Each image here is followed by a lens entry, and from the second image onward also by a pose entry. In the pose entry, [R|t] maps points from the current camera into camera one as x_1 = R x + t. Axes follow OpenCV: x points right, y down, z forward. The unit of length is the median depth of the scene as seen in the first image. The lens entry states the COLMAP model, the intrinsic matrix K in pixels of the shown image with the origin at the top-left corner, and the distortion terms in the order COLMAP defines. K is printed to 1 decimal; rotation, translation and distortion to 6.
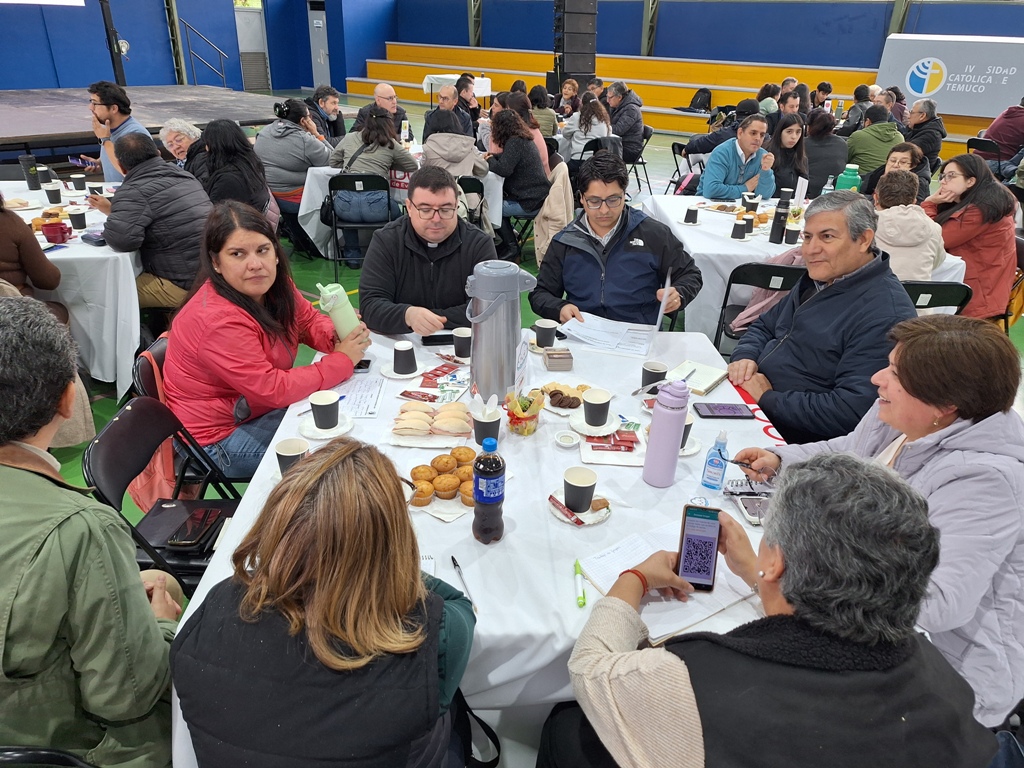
lens RADIAL K [[729.2, 0, 508.0], [0, 729.2, 391.0], [0, 0, 1]] dist [0.053455, -0.046913]
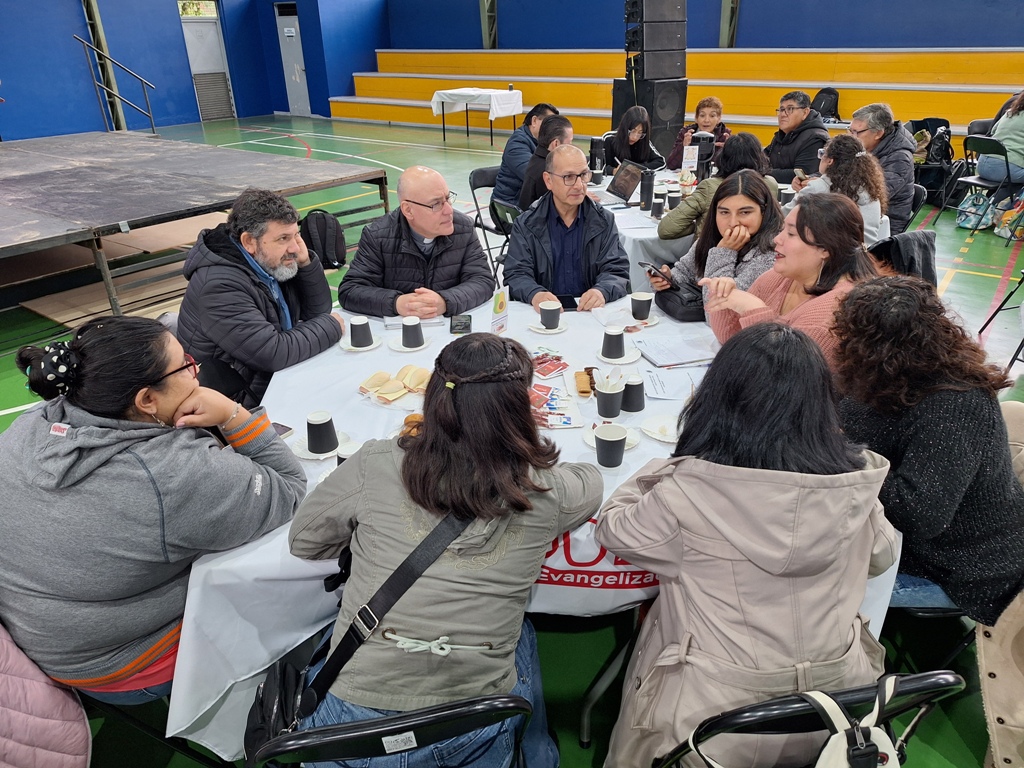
lens RADIAL K [[729.2, 0, 516.6], [0, 729.2, 383.4], [0, 0, 1]] dist [0.053455, -0.046913]
pose [[0.997979, -0.063150, 0.007033, -0.056655], [0.063188, 0.997987, -0.005346, -0.132465], [-0.006681, 0.005780, 0.999961, 0.271248]]
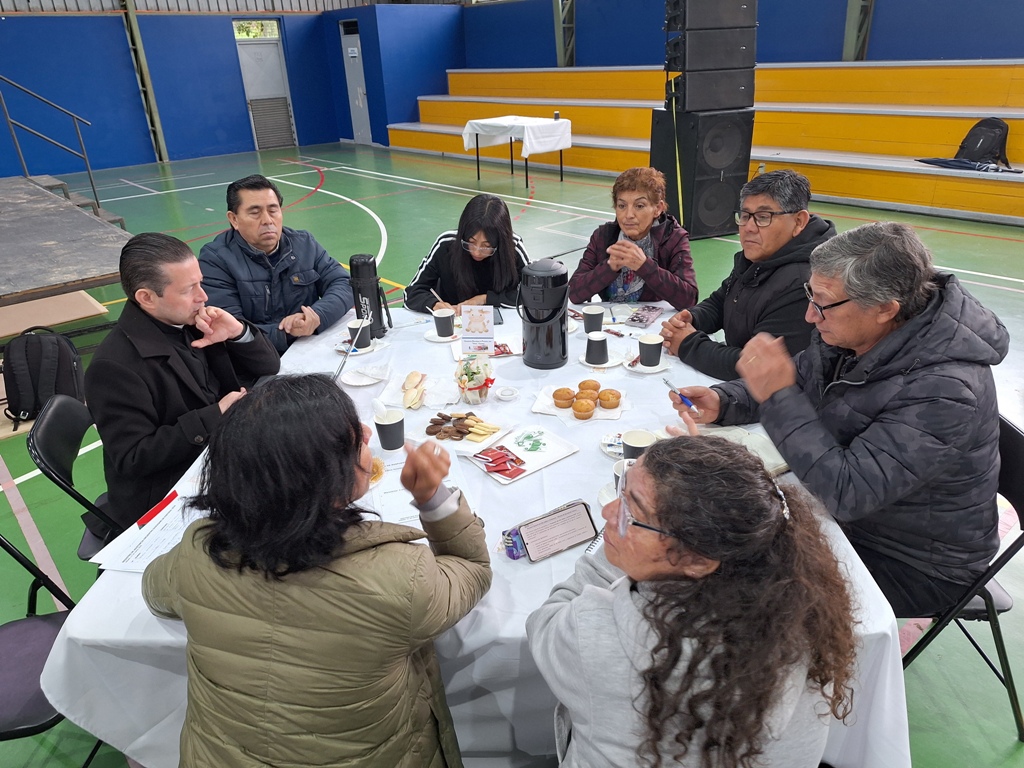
lens RADIAL K [[729.2, 0, 513.9], [0, 729.2, 383.4], [0, 0, 1]] dist [0.053455, -0.046913]
pose [[0.979662, 0.009414, -0.200435, 0.055950], [-0.015009, 0.999538, -0.026412, -0.209402], [0.200094, 0.028883, 0.979351, 0.445129]]
